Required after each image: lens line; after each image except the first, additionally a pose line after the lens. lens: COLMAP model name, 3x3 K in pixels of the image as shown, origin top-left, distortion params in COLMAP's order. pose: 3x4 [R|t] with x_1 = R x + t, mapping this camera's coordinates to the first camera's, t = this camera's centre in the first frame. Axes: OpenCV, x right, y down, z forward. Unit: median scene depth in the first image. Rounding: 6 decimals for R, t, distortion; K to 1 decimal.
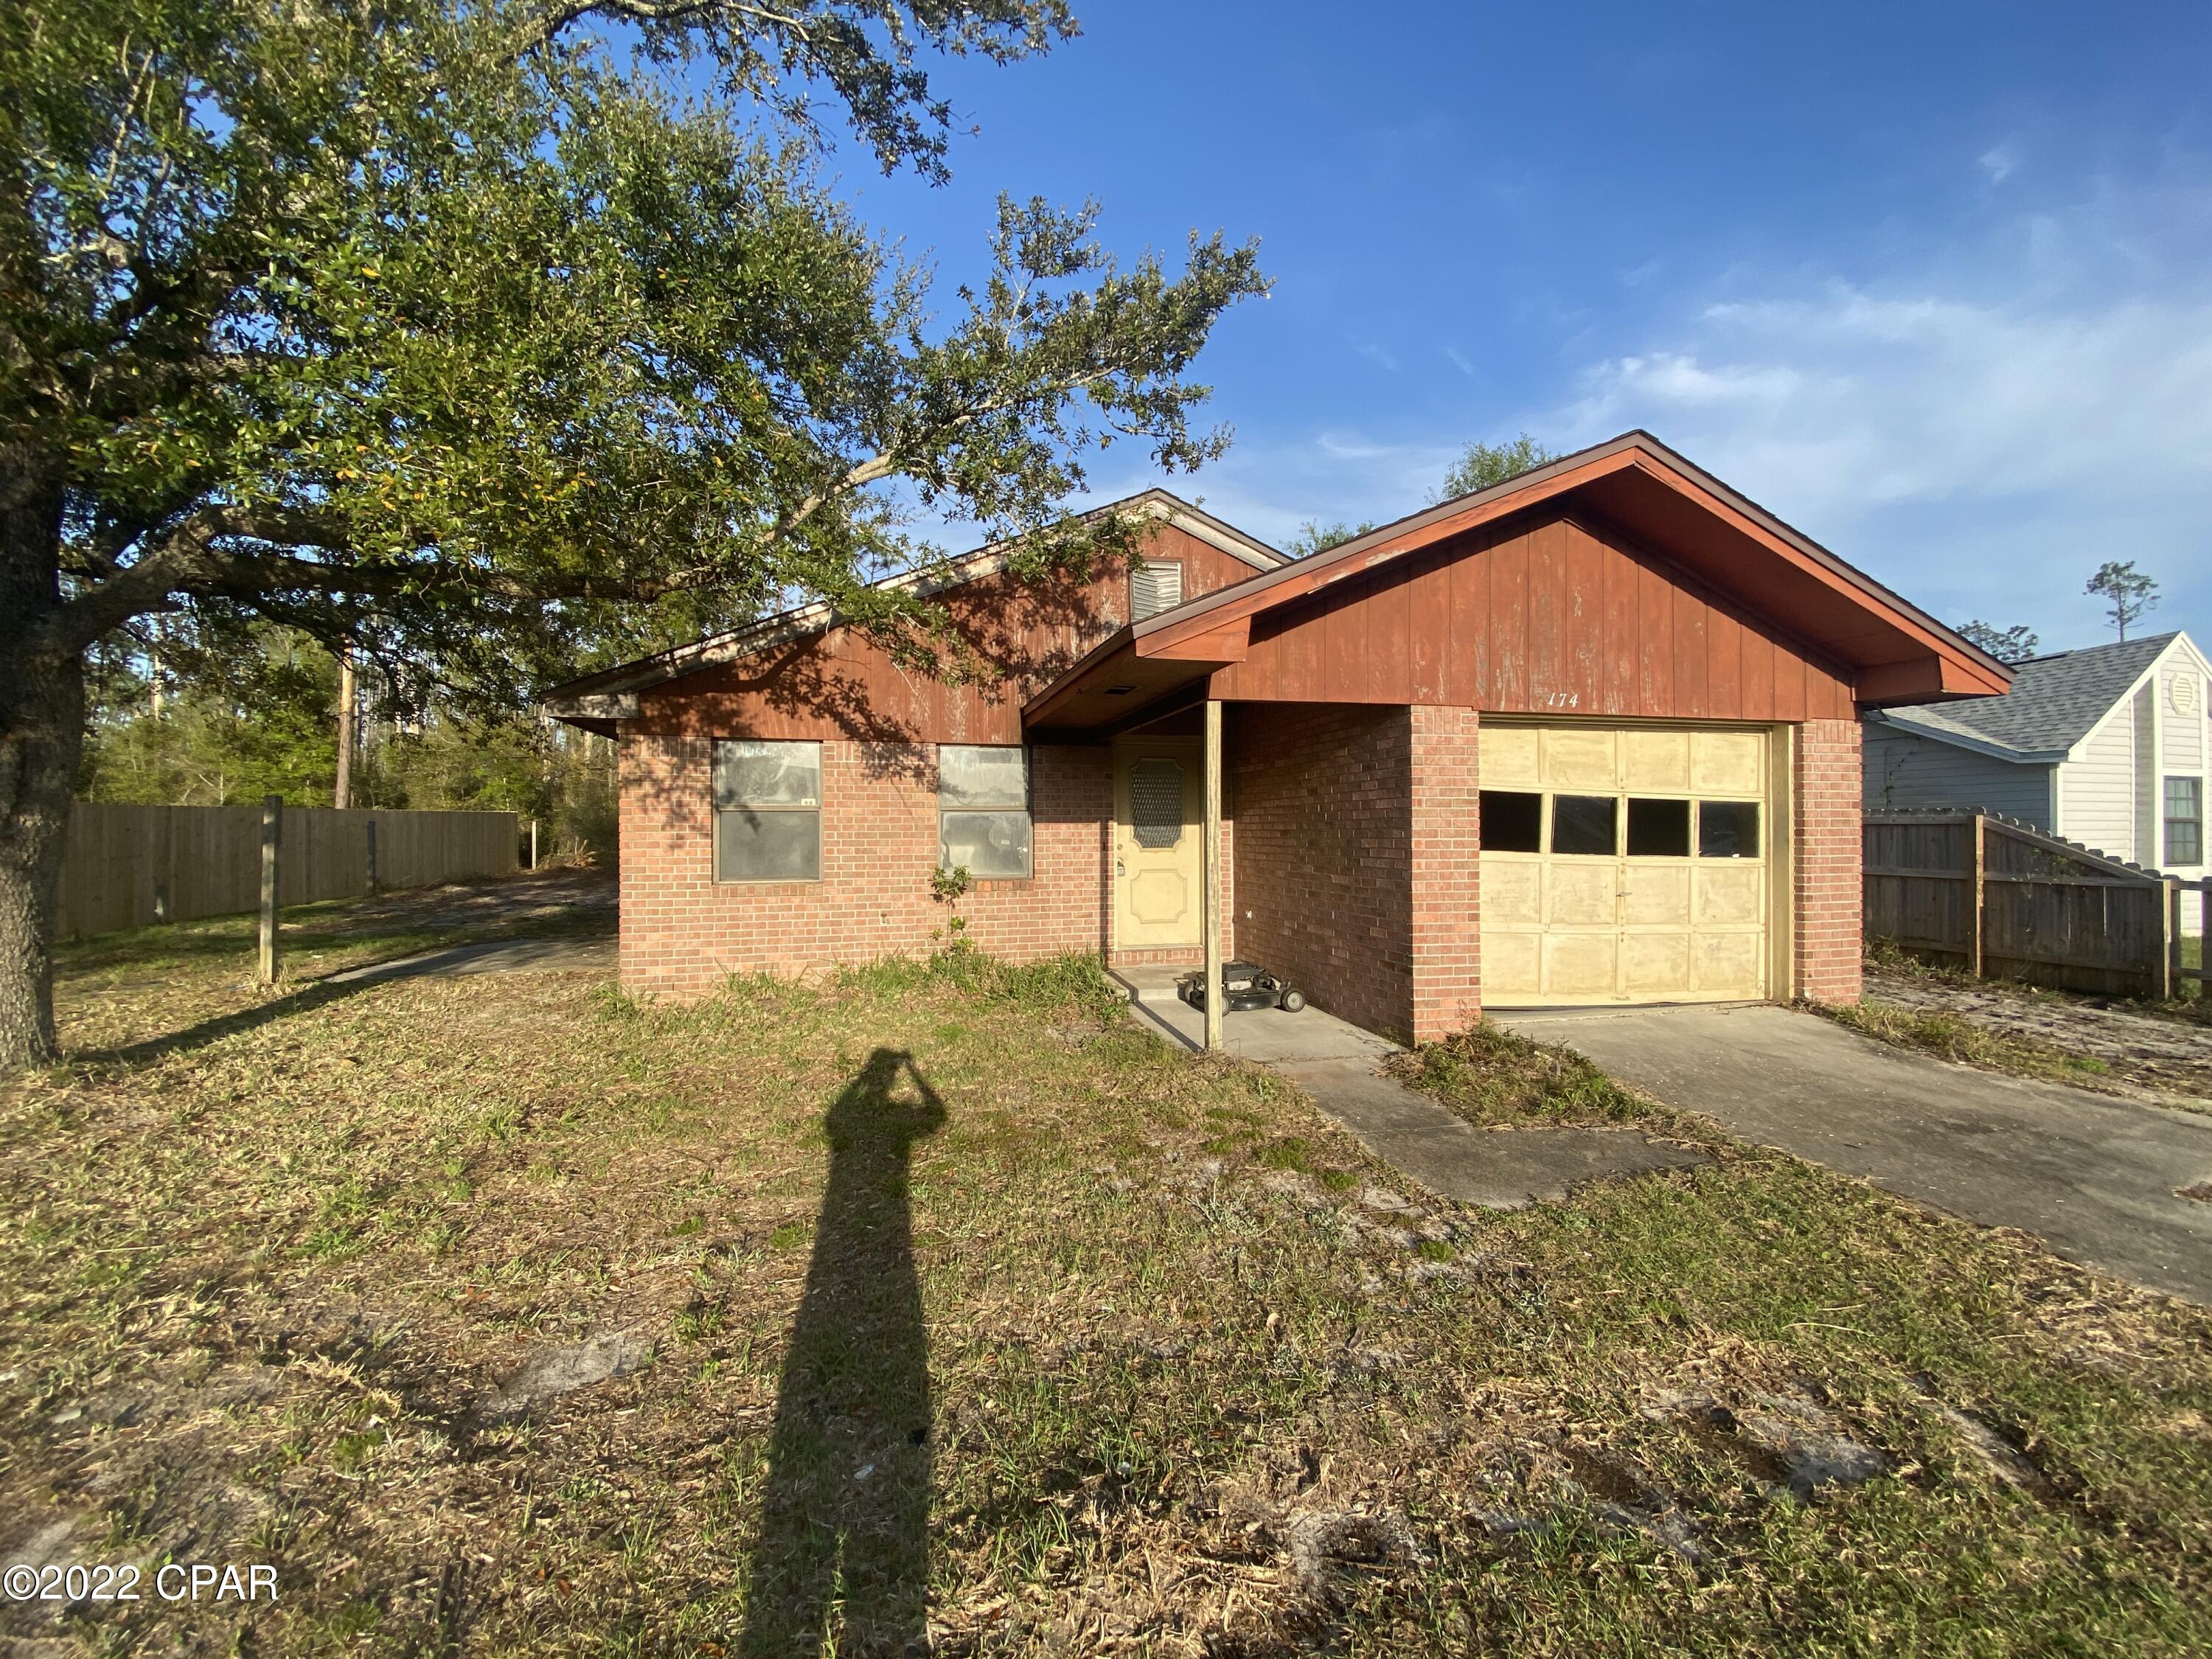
lens RADIAL K [[892.9, 0, 1097.7], [0, 892.9, 825.6], [0, 0, 1]] dist [0.004733, -0.013302]
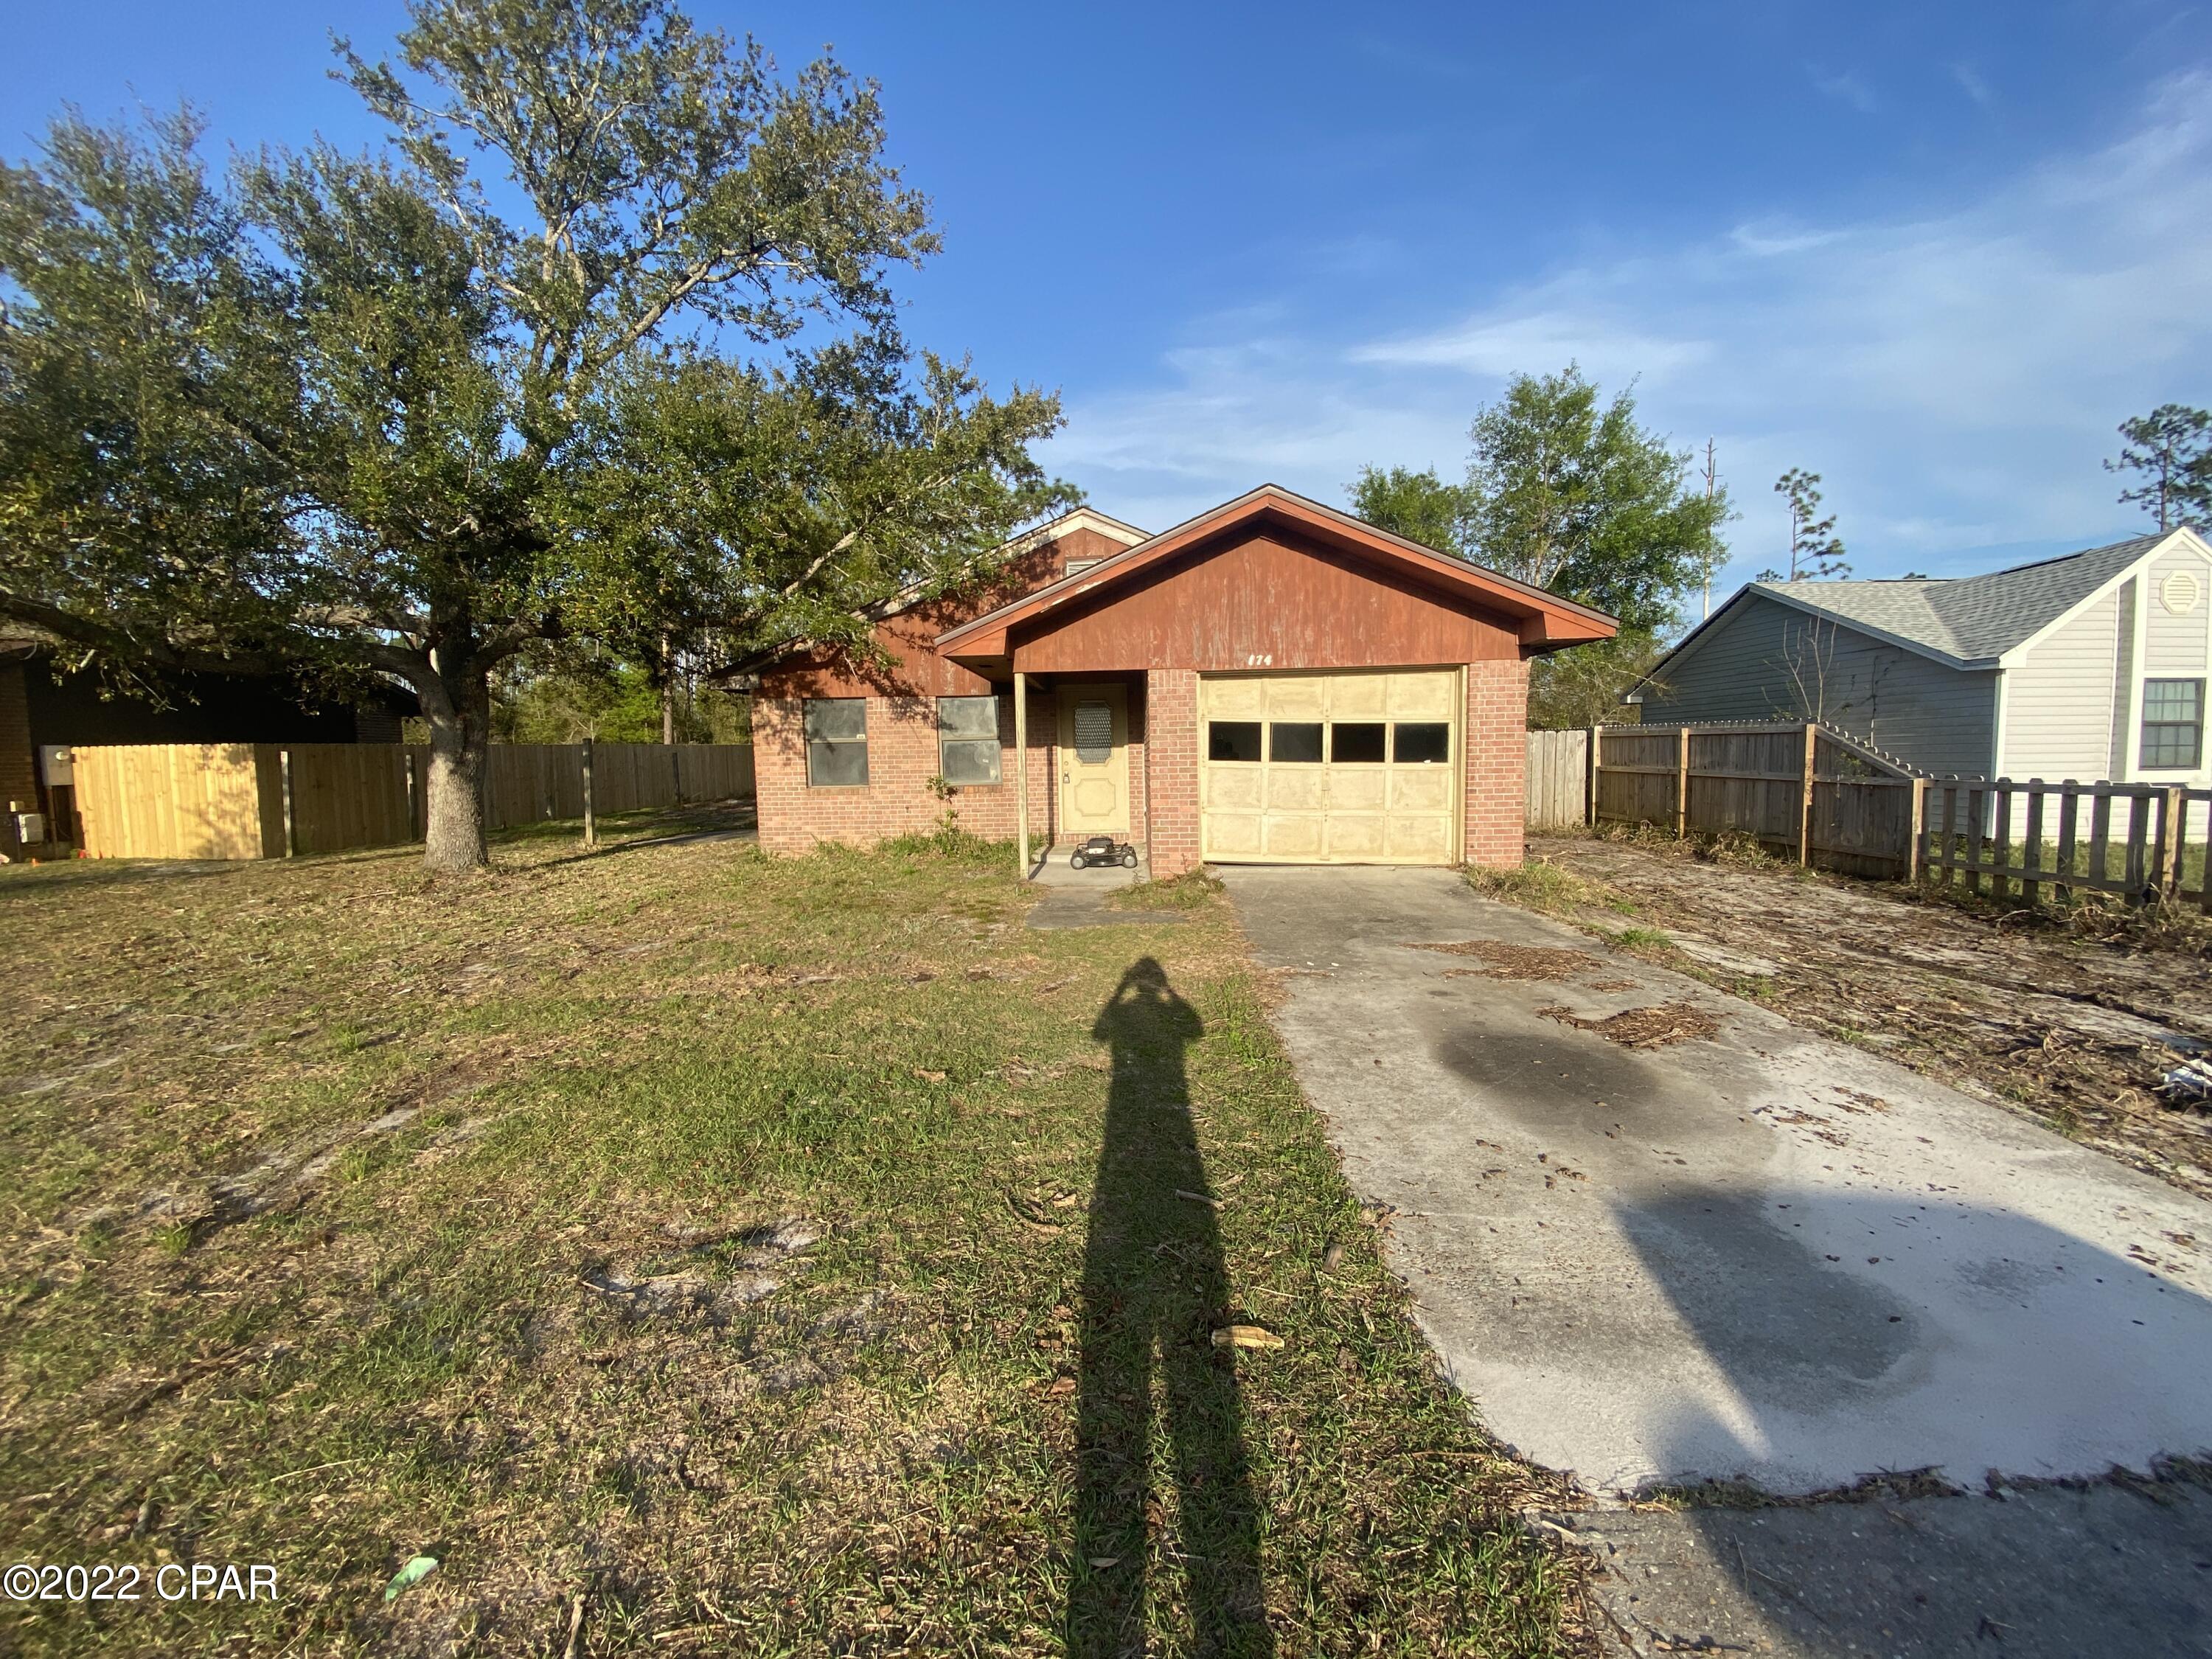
lens RADIAL K [[892.9, 0, 1104.6], [0, 892.9, 835.8], [0, 0, 1]] dist [0.004733, -0.013302]
pose [[0.962003, 0.008317, -0.272912, 0.542707], [0.018749, 0.995164, 0.096419, 0.004117], [0.272395, -0.097872, 0.957195, -0.434717]]
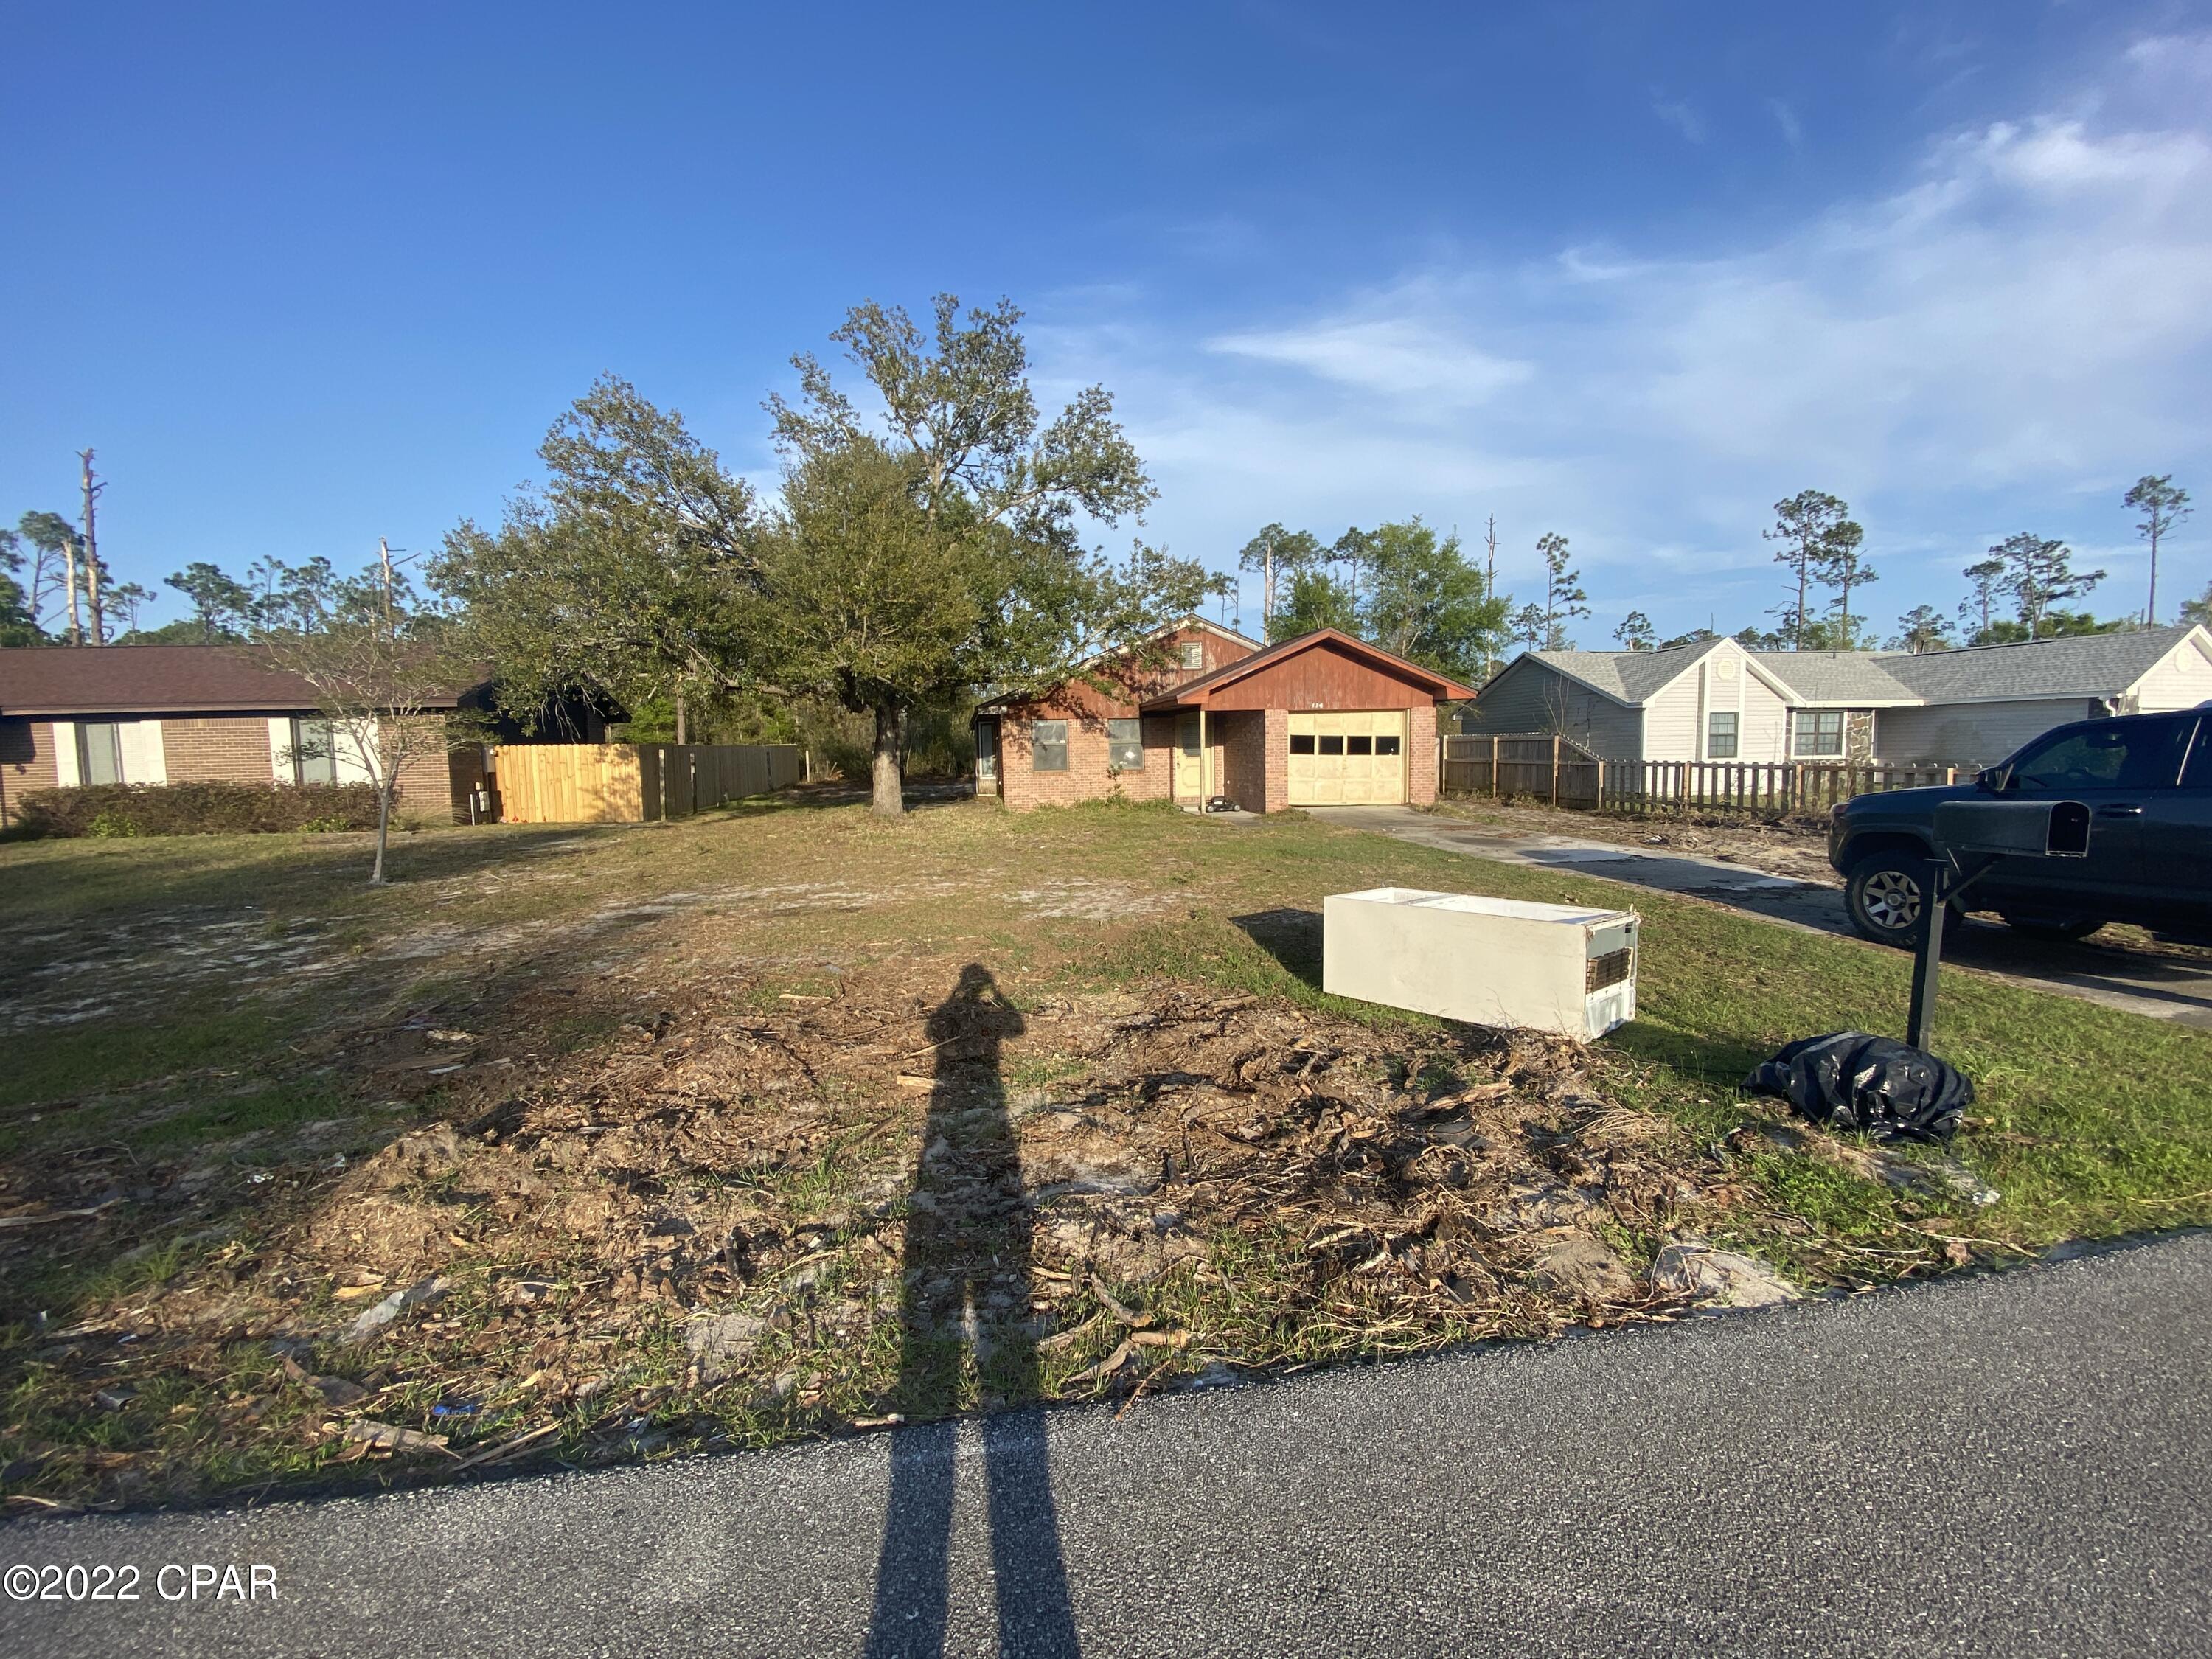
lens RADIAL K [[892.9, 0, 1093.3], [0, 892.9, 844.4], [0, 0, 1]] dist [0.004733, -0.013302]
pose [[0.995518, -0.009039, -0.094140, 0.023597], [0.019258, 0.993942, 0.108209, -0.008363], [0.092591, -0.109537, 0.989661, -1.764725]]
